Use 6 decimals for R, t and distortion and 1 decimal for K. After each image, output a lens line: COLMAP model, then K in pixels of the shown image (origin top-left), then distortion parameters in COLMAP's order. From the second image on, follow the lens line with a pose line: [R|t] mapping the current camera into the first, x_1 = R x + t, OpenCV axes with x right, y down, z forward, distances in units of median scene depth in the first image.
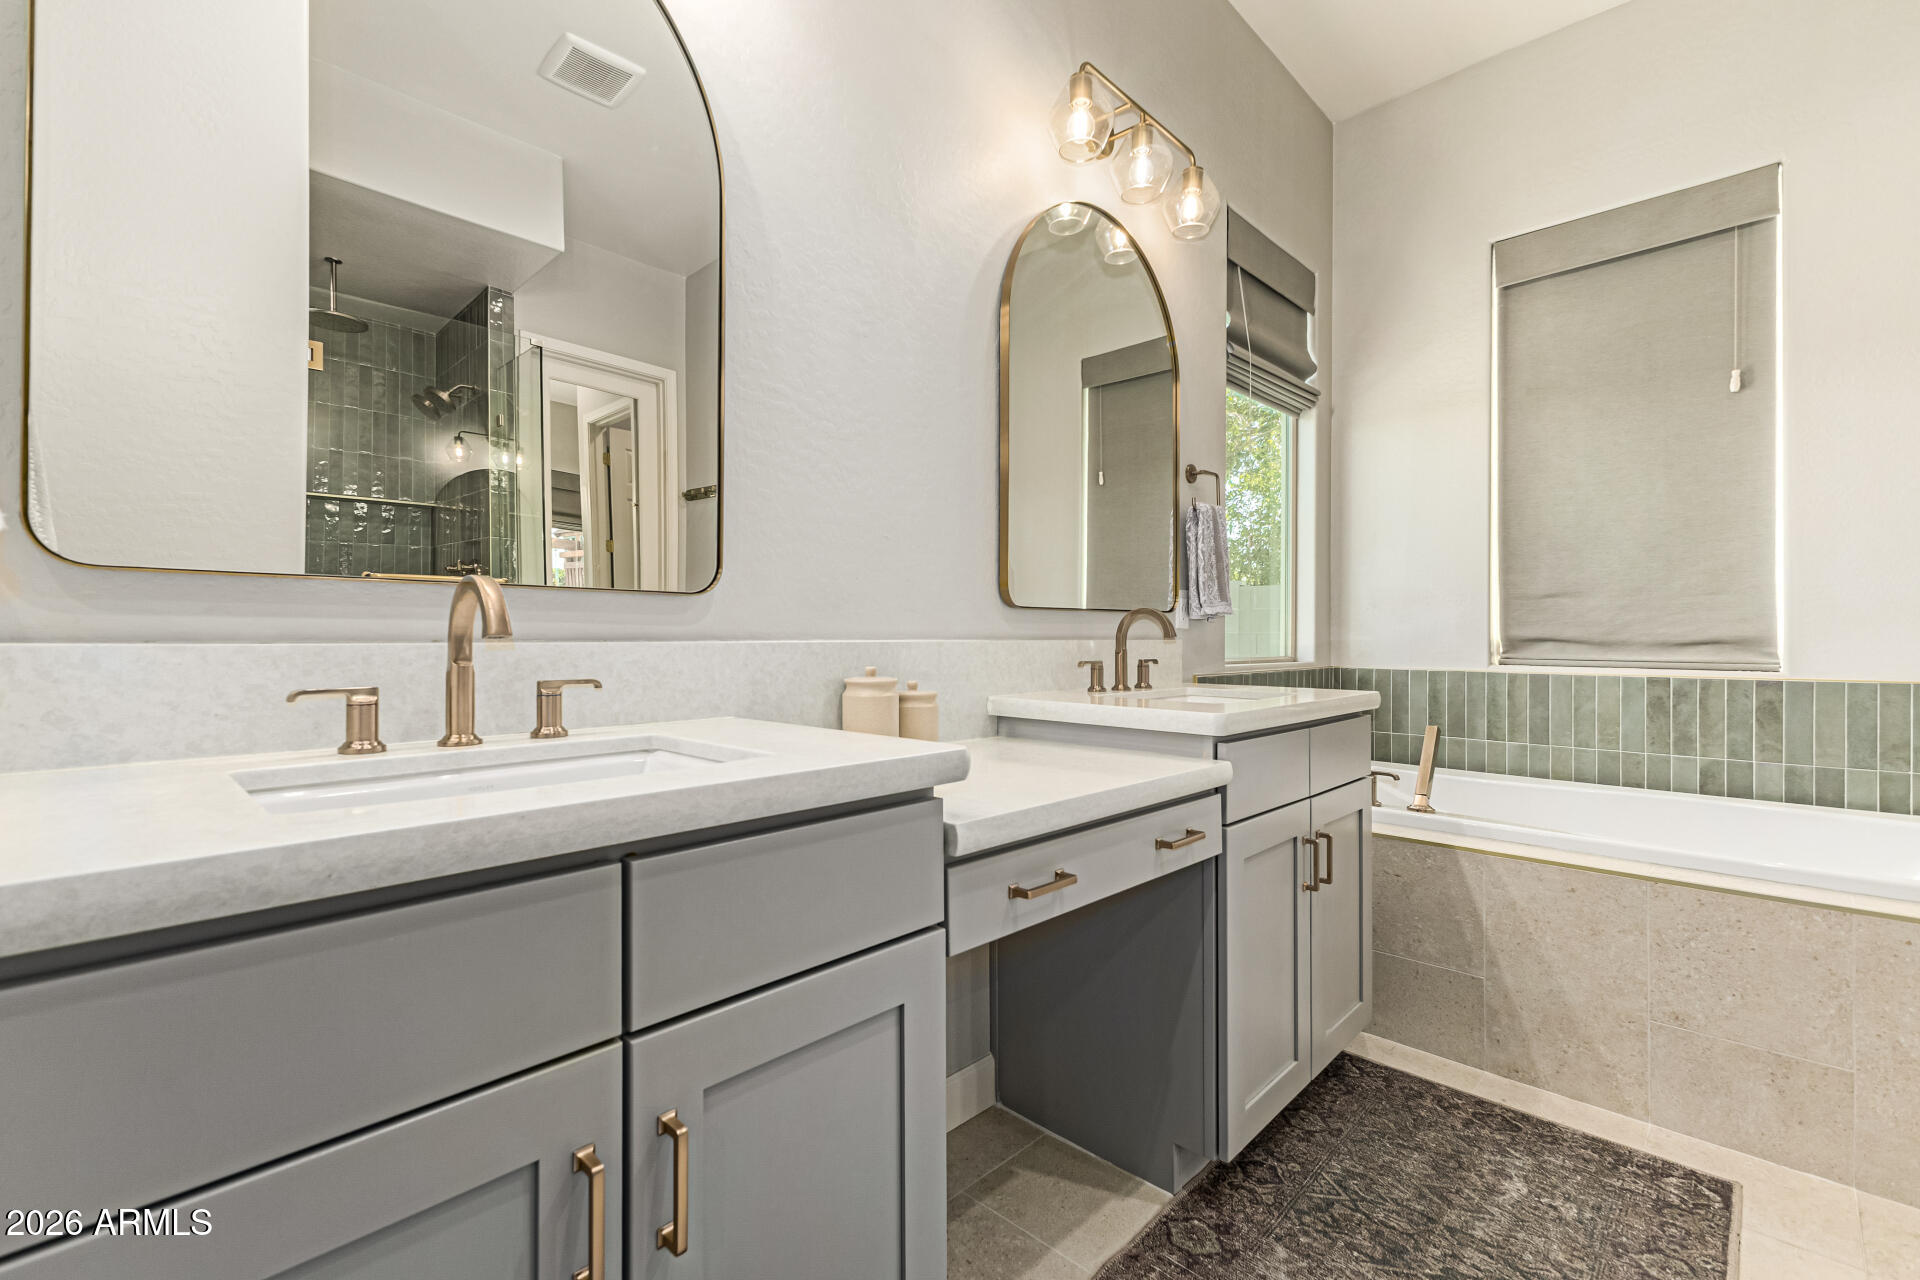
lens RADIAL K [[835.1, 0, 948.3], [0, 835.1, 637.9], [0, 0, 1]] dist [0.002669, -0.000276]
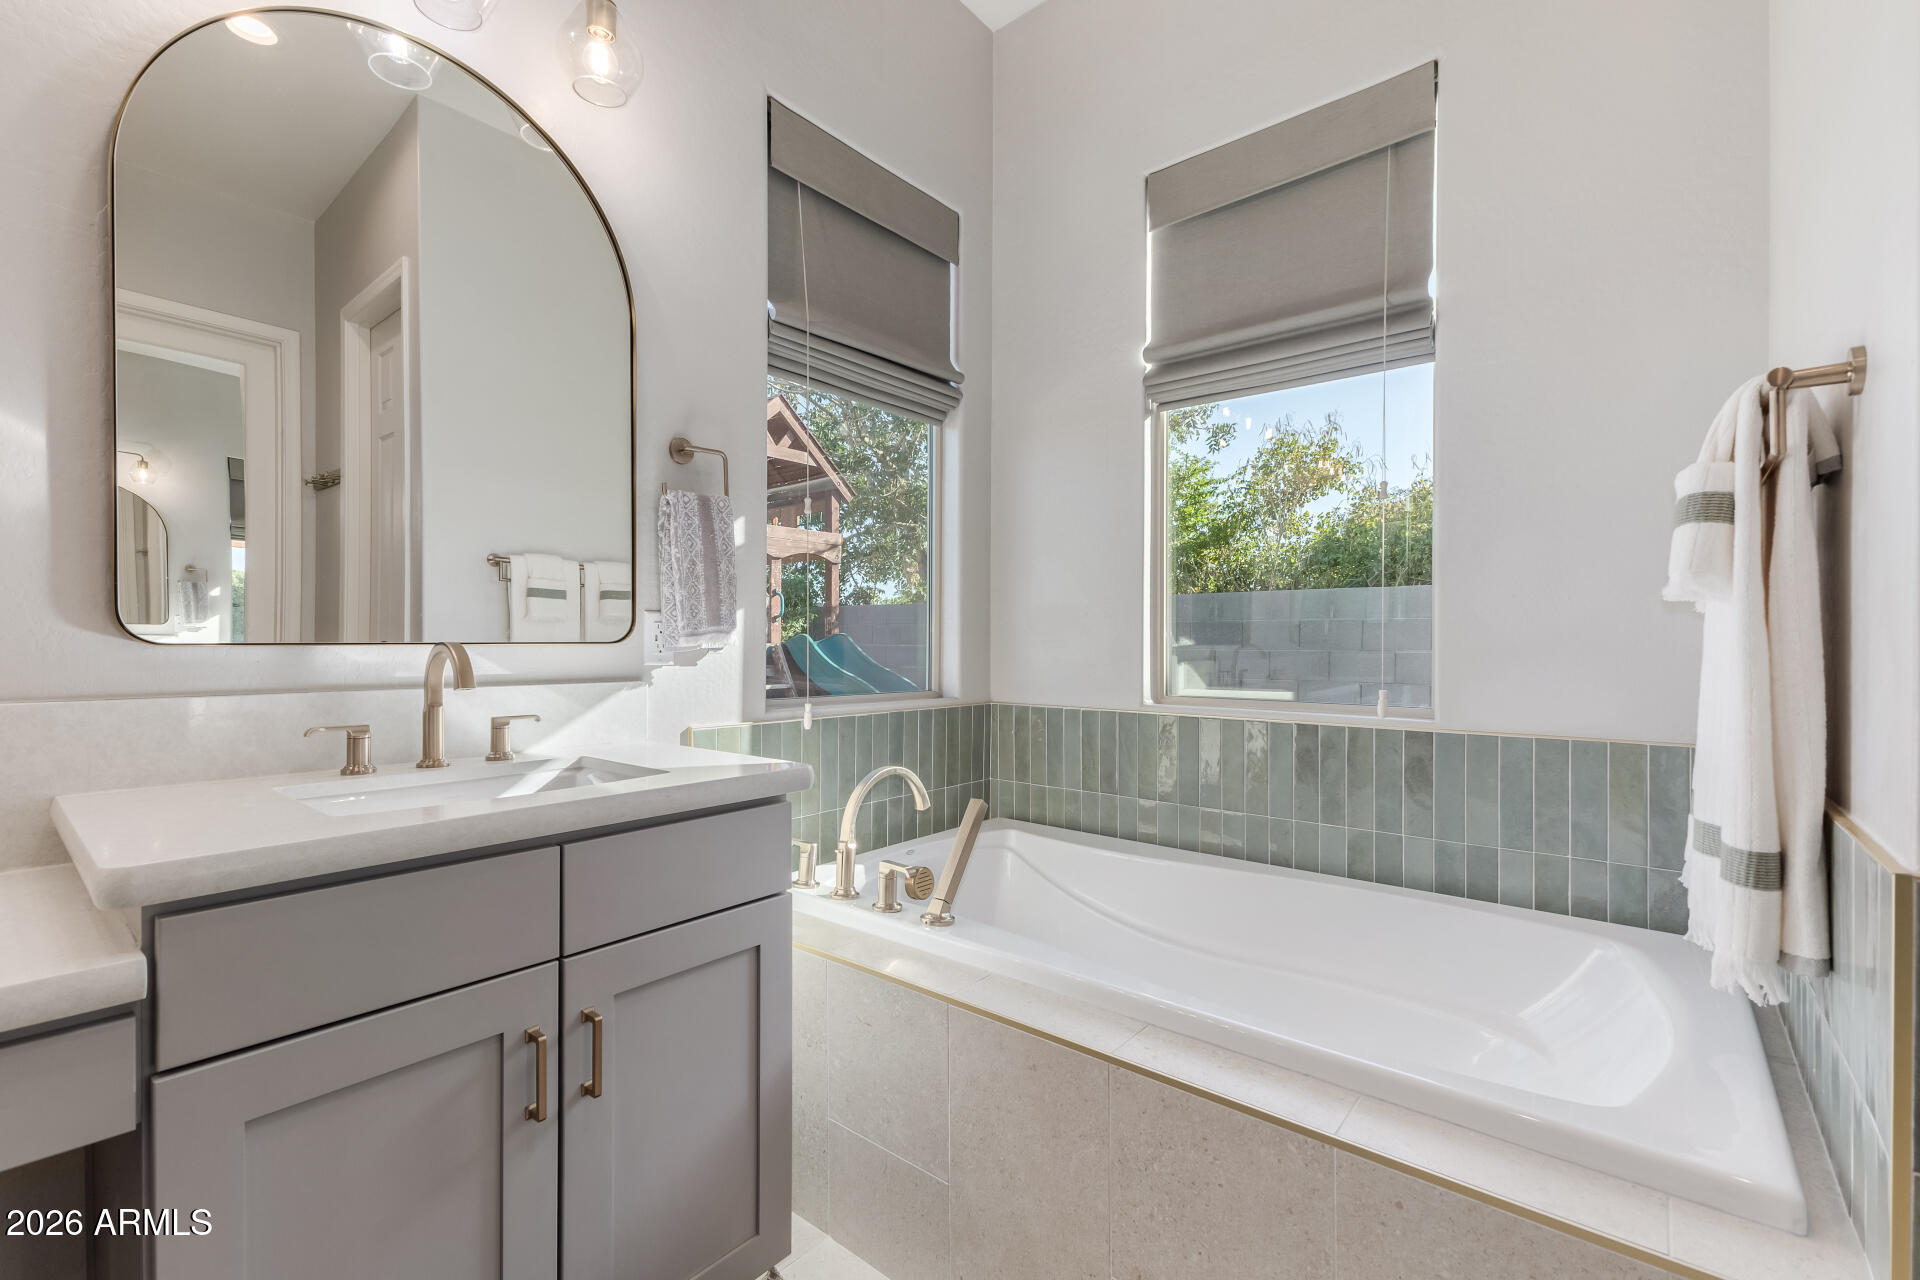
lens RADIAL K [[835.1, 0, 972.3], [0, 835.1, 643.6], [0, 0, 1]] dist [0.002669, -0.000276]
pose [[0.996602, -0.003152, 0.082310, 0.499628], [0.003422, 0.999989, -0.003131, -0.026676], [-0.082299, 0.003402, 0.996602, 0.268696]]
